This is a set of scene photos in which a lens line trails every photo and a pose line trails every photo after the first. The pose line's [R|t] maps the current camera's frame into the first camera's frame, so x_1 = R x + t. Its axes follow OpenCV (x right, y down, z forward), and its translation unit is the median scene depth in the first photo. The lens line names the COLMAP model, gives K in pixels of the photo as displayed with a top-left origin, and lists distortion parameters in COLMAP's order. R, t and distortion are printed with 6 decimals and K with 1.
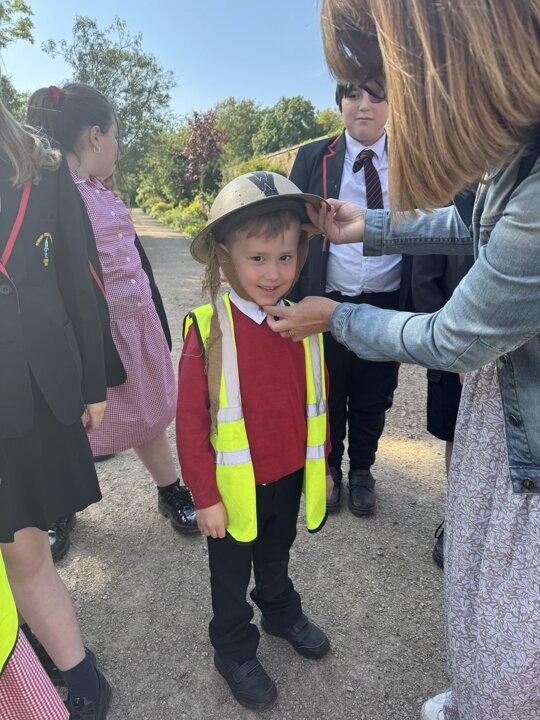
lens RADIAL K [[499.6, 0, 271.5], [0, 499.6, 359.2], [0, 0, 1]] dist [0.017870, -0.030976]
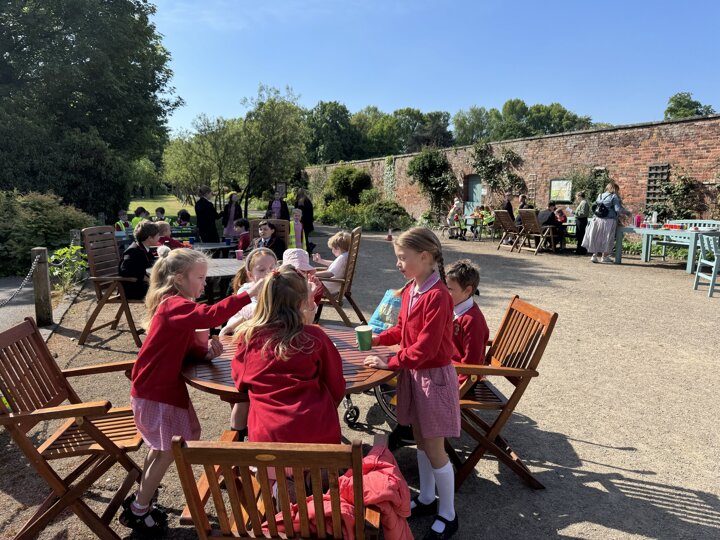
lens RADIAL K [[499.6, 0, 360.9], [0, 499.6, 273.8], [0, 0, 1]] dist [0.017870, -0.030976]
pose [[0.991766, -0.015330, 0.127143, -0.106207], [0.032712, 0.990199, -0.135775, 0.051001], [-0.123815, 0.138817, 0.982548, -0.191523]]
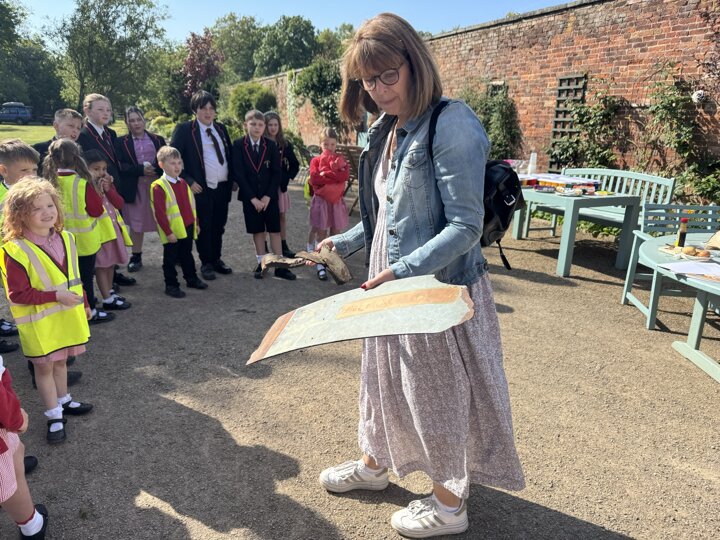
lens RADIAL K [[499.6, 0, 355.6], [0, 499.6, 269.2], [0, 0, 1]] dist [0.017870, -0.030976]
pose [[0.988875, -0.020772, 0.147288, 0.020857], [0.022127, 0.999727, -0.007566, 0.018660], [-0.147091, 0.010741, 0.989065, -0.083828]]
